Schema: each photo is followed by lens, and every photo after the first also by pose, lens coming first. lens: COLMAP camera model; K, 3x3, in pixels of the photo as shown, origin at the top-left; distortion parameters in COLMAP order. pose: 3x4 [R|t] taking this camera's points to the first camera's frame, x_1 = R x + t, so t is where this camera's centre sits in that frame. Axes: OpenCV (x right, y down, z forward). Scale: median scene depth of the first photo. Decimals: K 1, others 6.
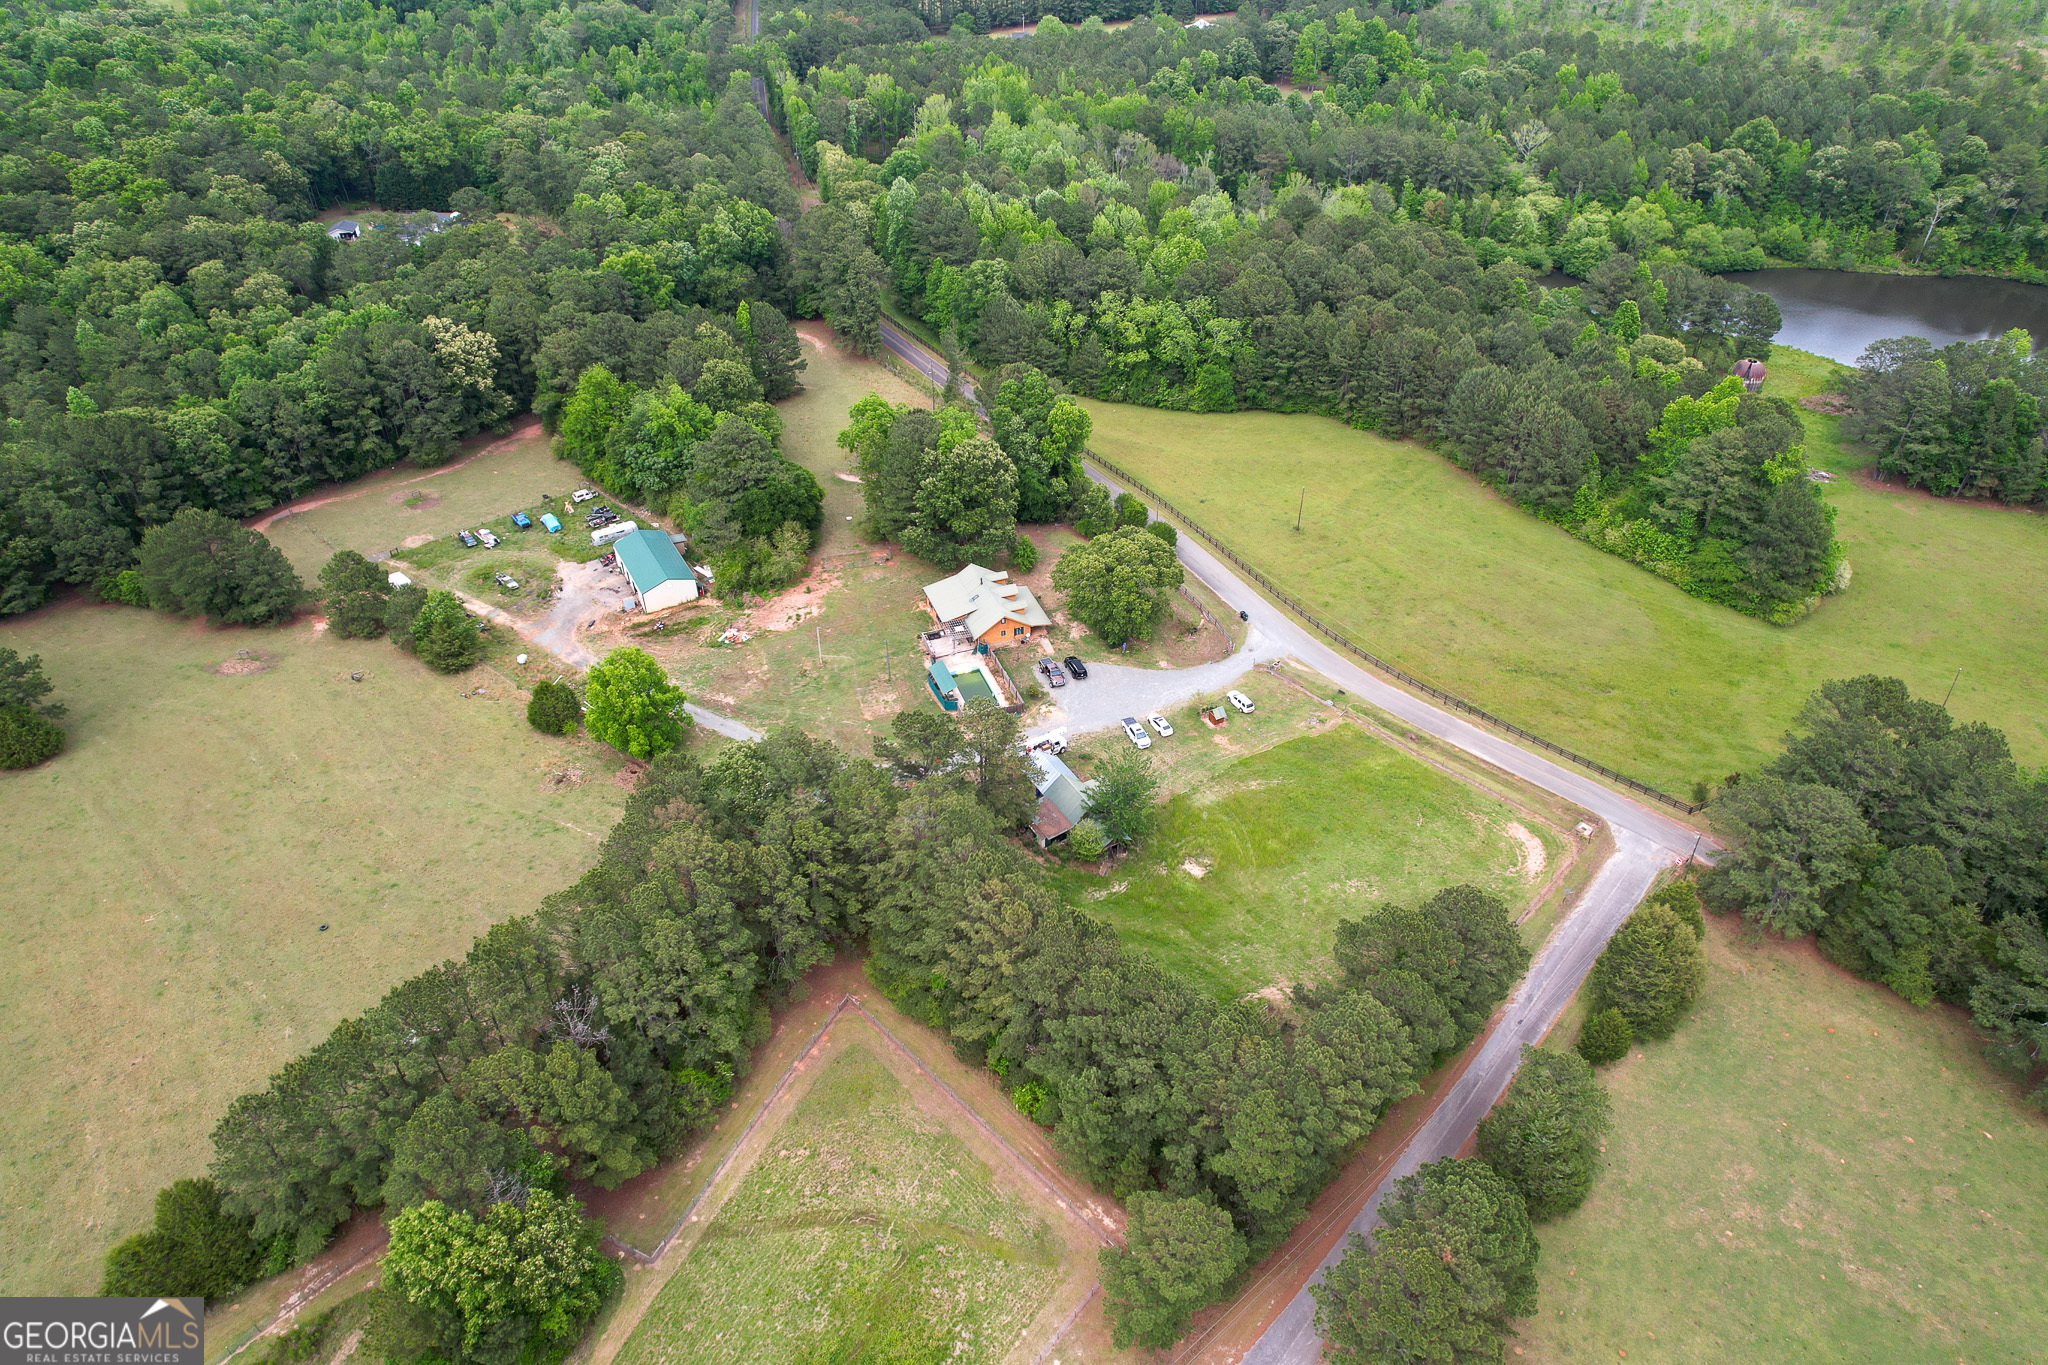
lens RADIAL K [[1311.8, 0, 1027.8], [0, 1311.8, 675.0], [0, 0, 1]] dist [-0.075055, 0.068747]
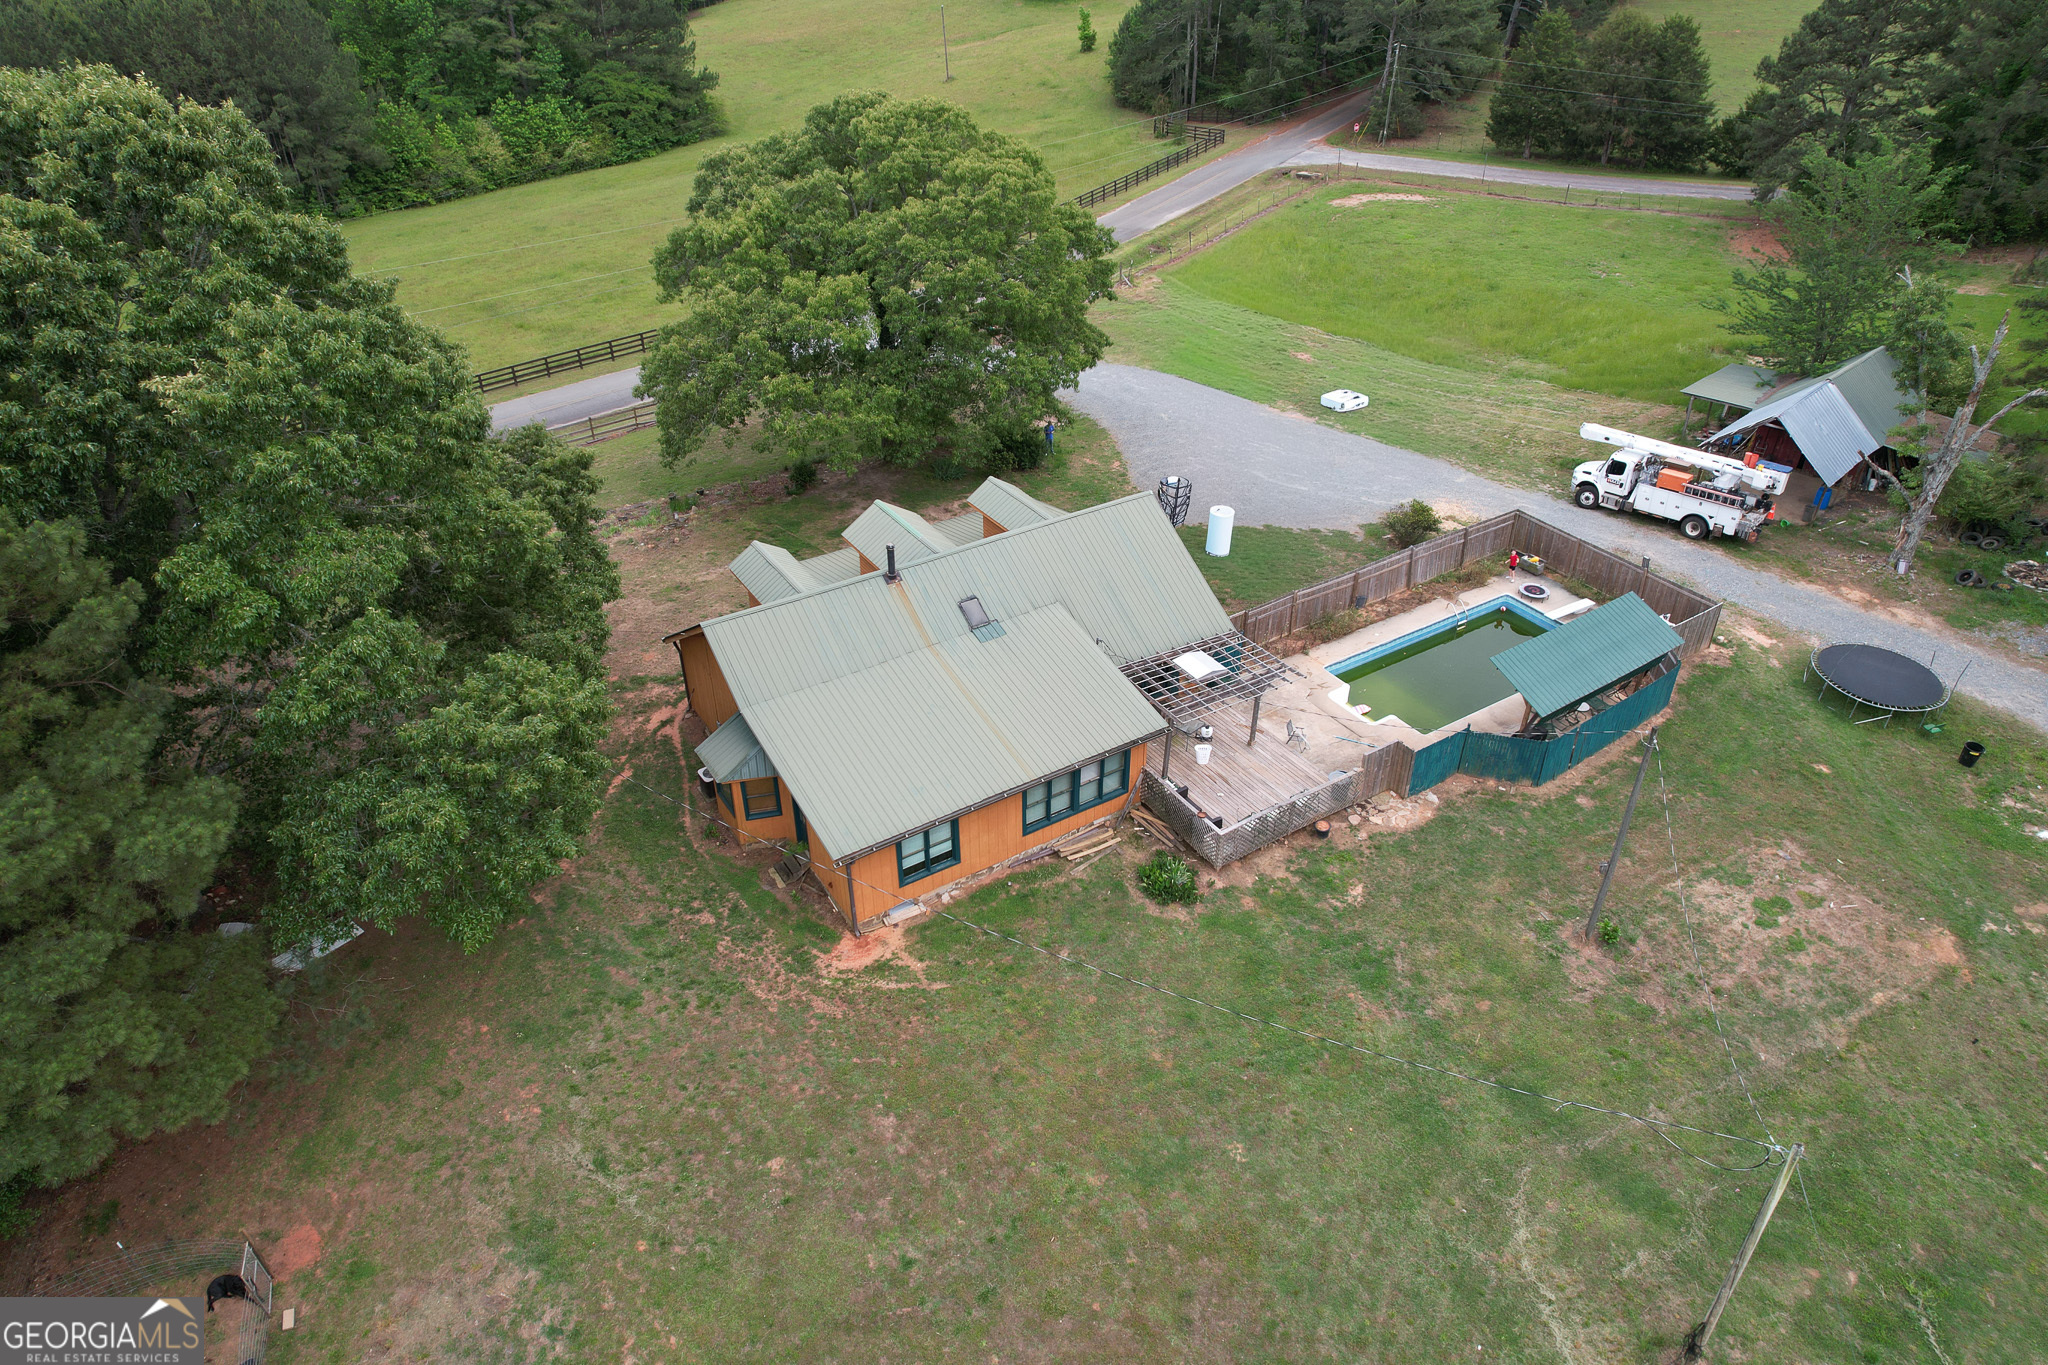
lens RADIAL K [[1311.8, 0, 1027.8], [0, 1311.8, 675.0], [0, 0, 1]] dist [-0.075055, 0.068747]
pose [[-0.208967, -0.533994, 0.819258, -0.204007], [0.593713, 0.596414, 0.540181, -0.152447], [-0.777070, 0.599284, 0.192408, 0.948716]]
